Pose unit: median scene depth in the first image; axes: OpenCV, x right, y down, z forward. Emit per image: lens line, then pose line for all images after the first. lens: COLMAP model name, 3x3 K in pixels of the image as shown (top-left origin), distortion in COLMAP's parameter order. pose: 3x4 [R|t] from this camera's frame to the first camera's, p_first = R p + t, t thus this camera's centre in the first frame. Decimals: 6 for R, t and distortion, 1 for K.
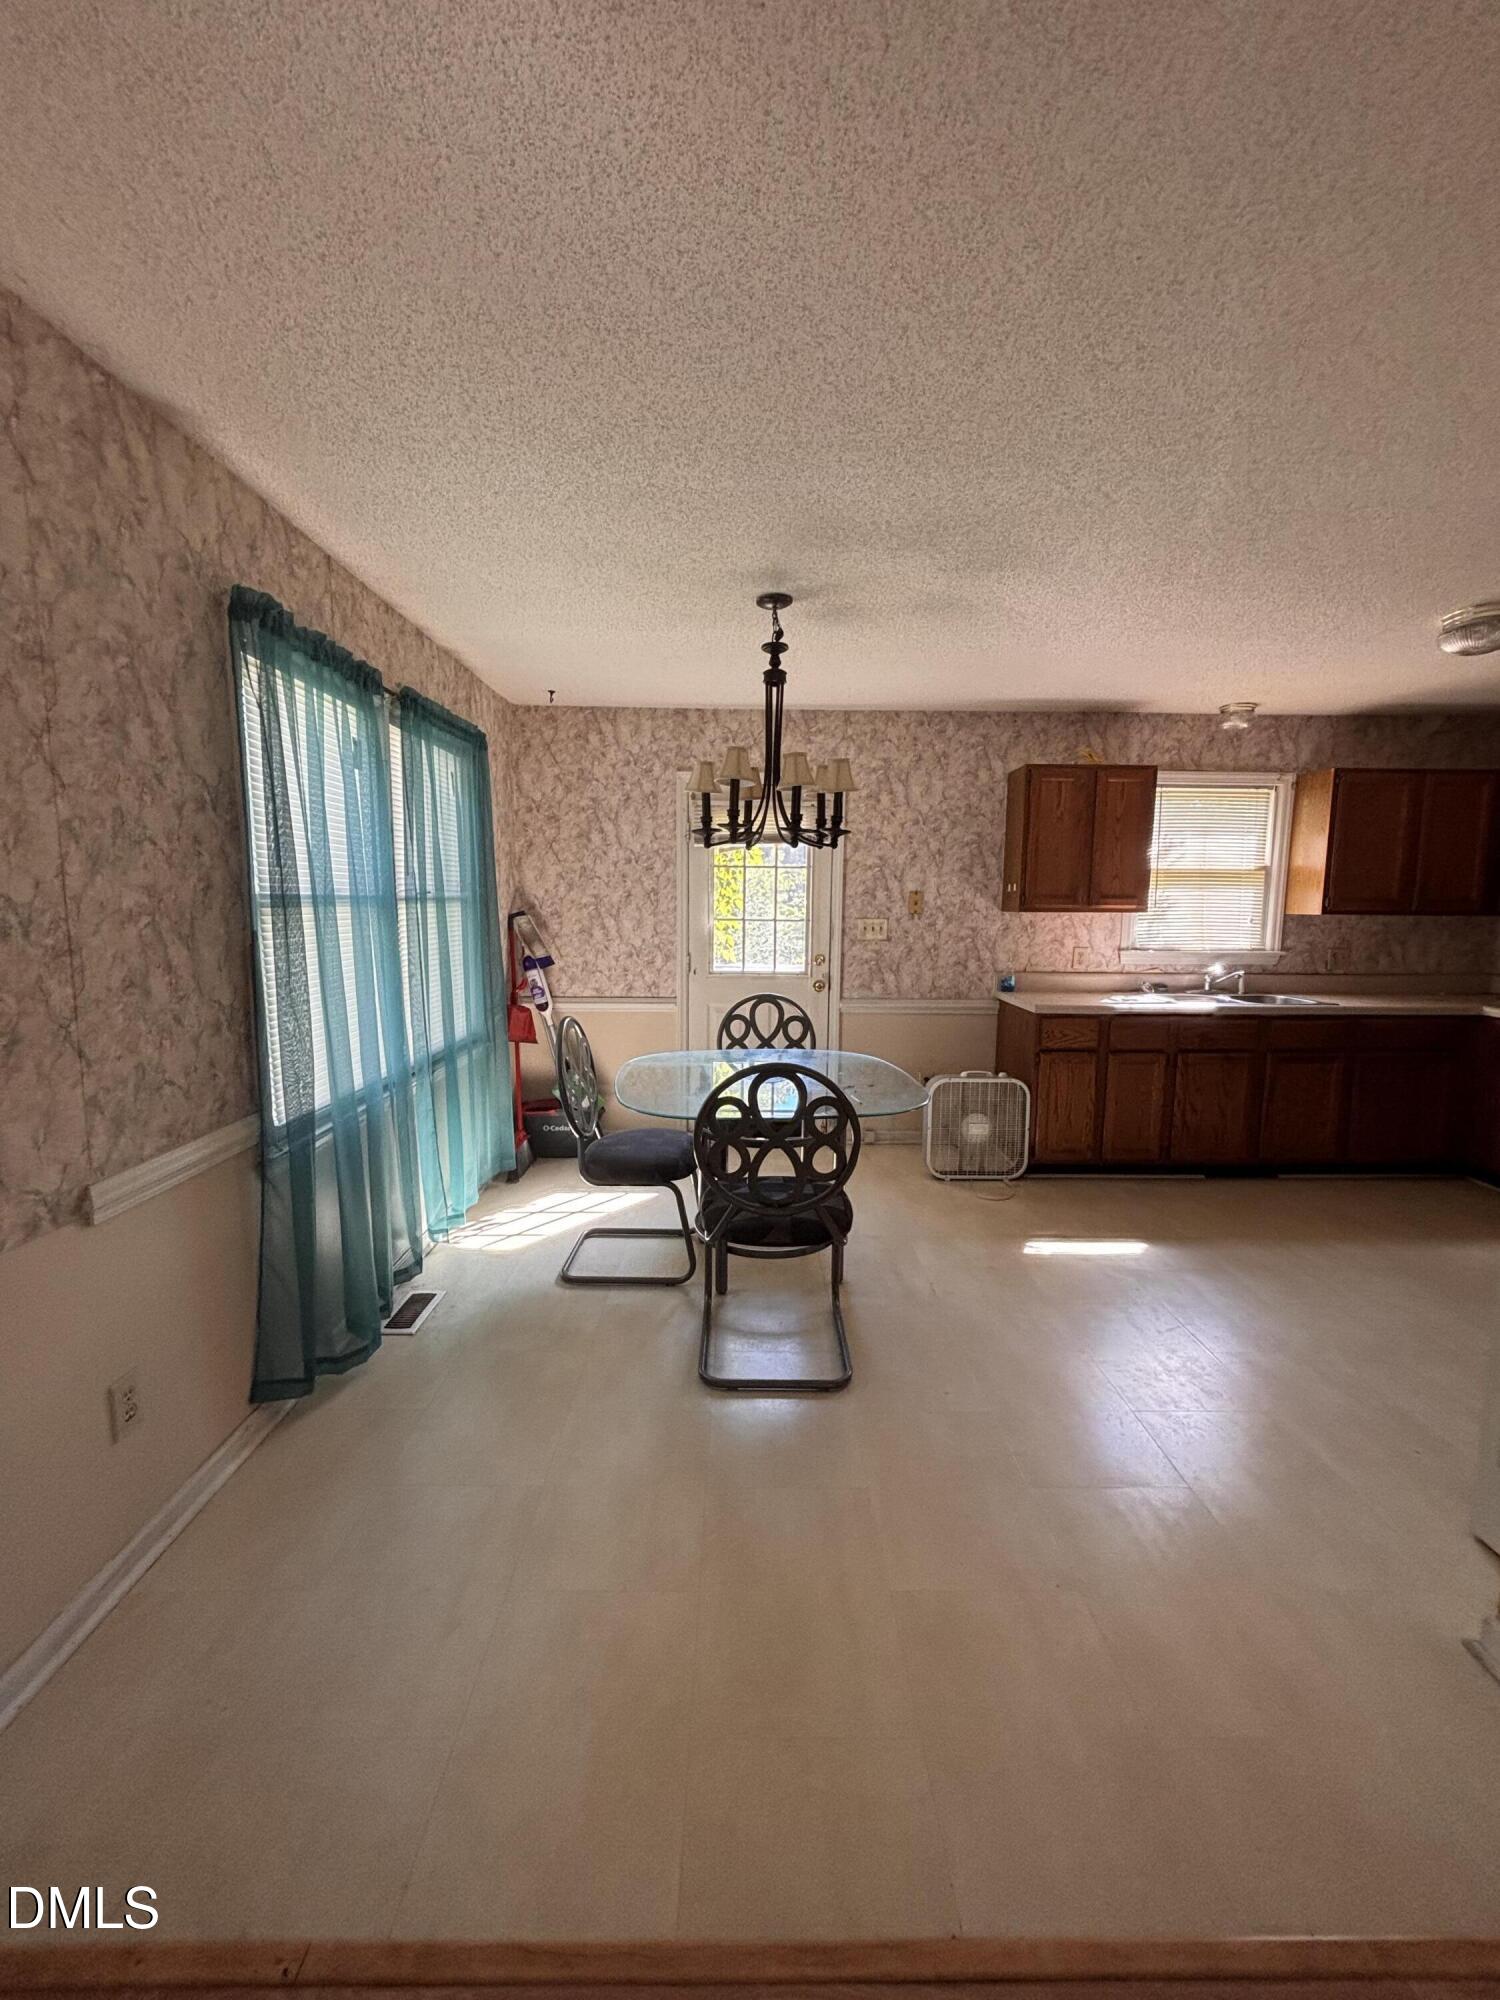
lens RADIAL K [[795.3, 0, 750.0], [0, 795.3, 1000.0], [0, 0, 1]] dist [-0.001254, -0.000226]
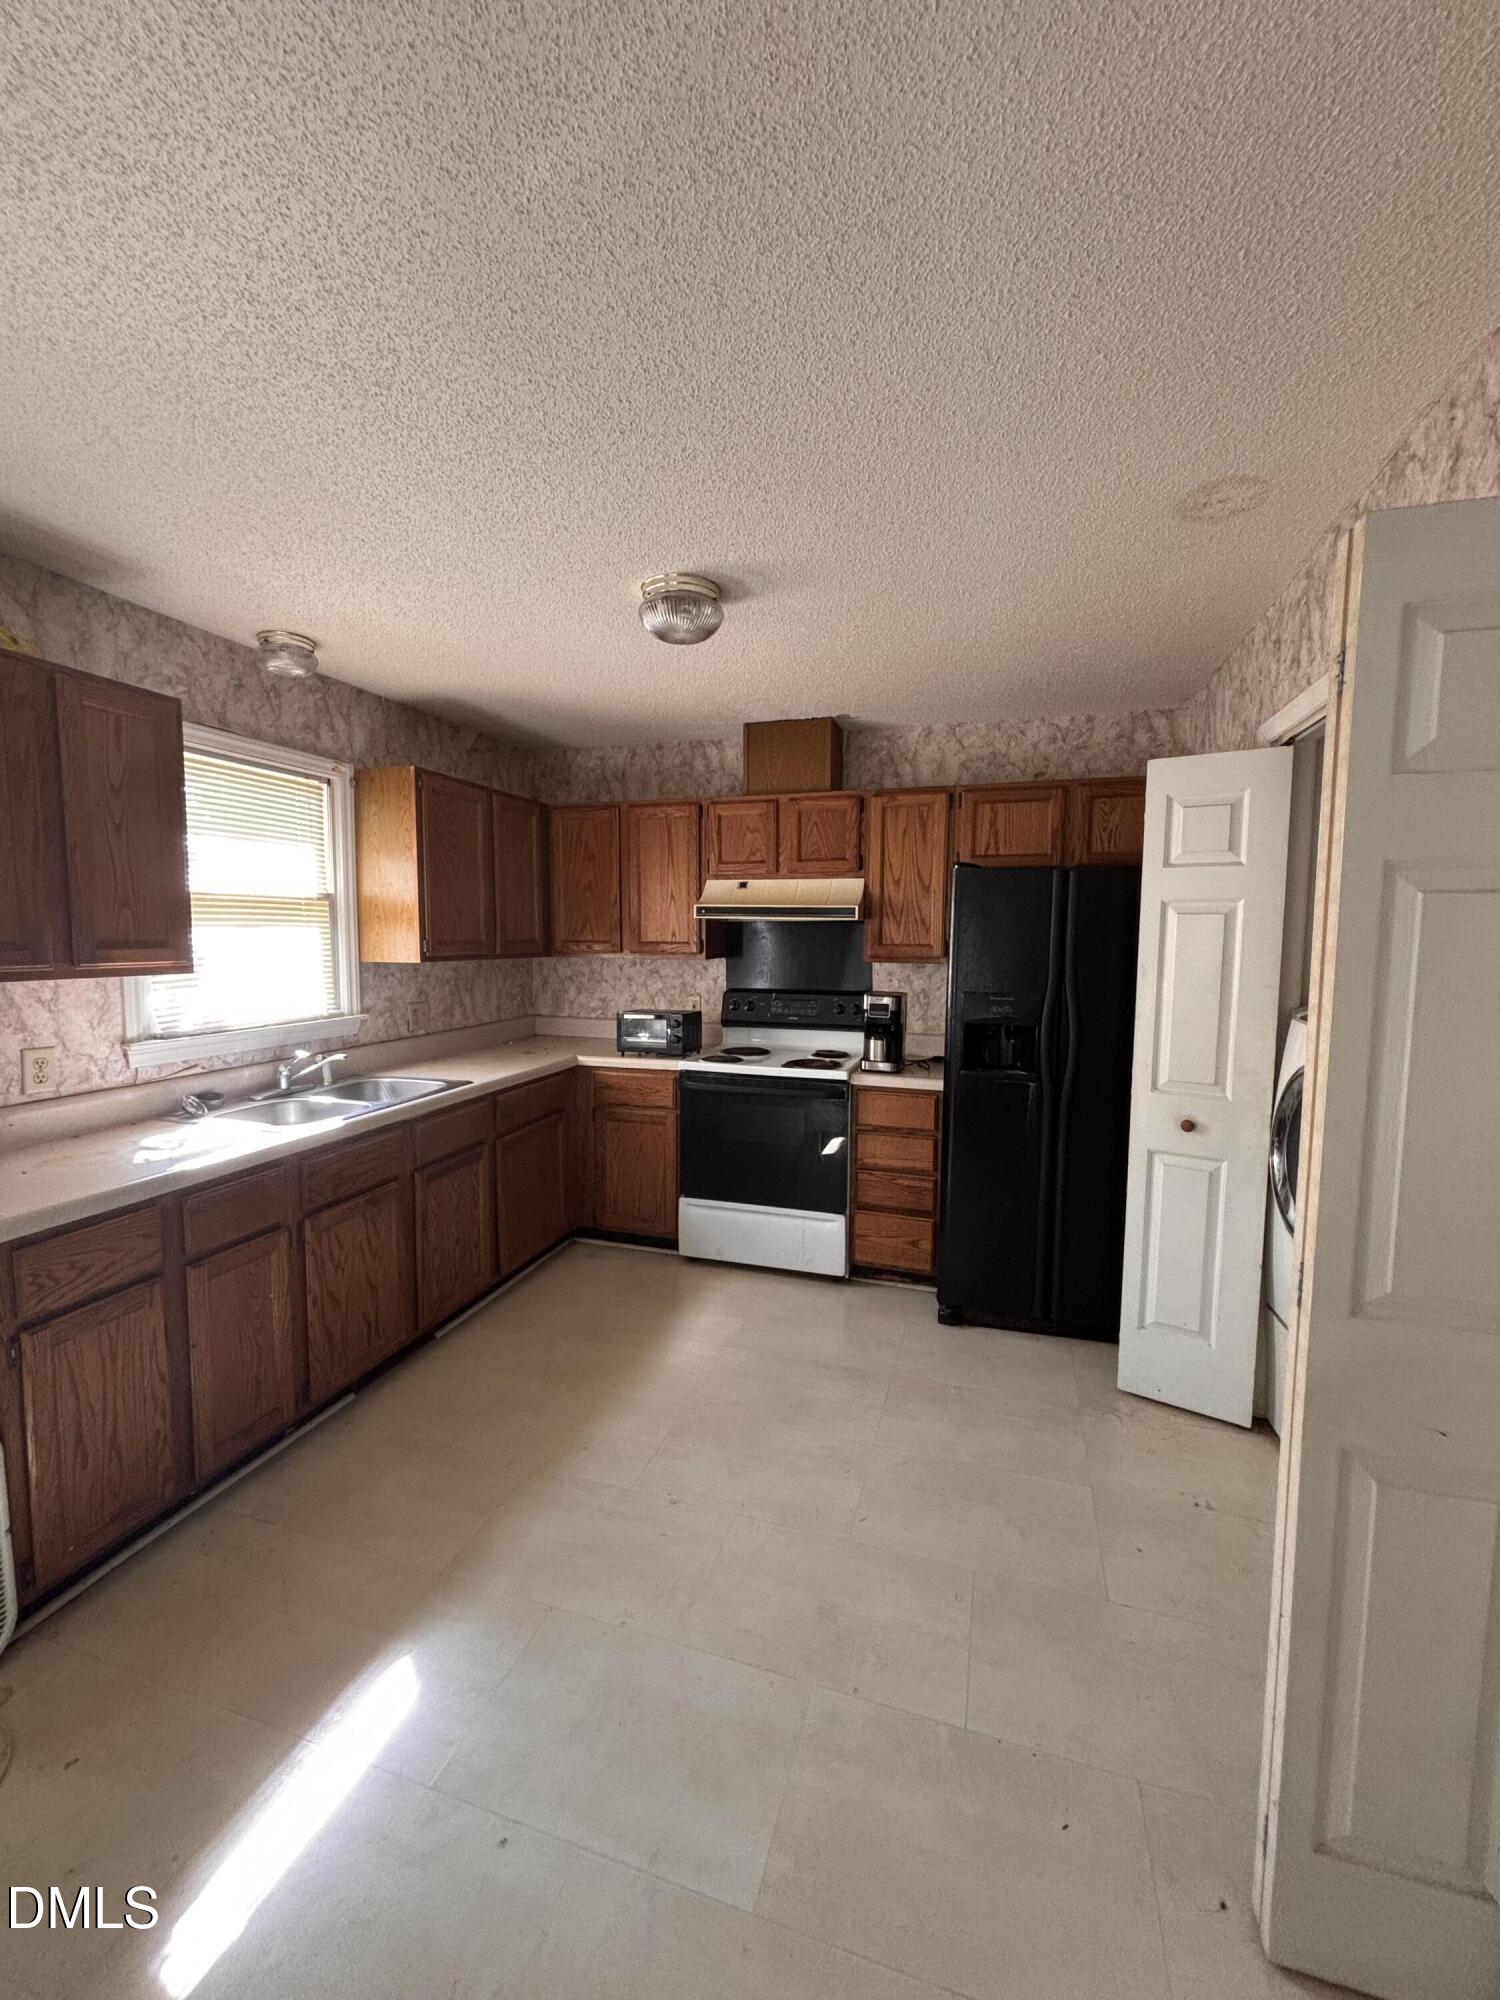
lens RADIAL K [[809.9, 0, 748.1], [0, 809.9, 993.3], [0, 0, 1]] dist [-0.020970, 0.013056]
pose [[0.305271, -0.078278, 0.949043, 0.094751], [0.116974, 0.992151, 0.044207, -0.073332], [-0.945054, 0.097518, 0.312031, 0.461297]]
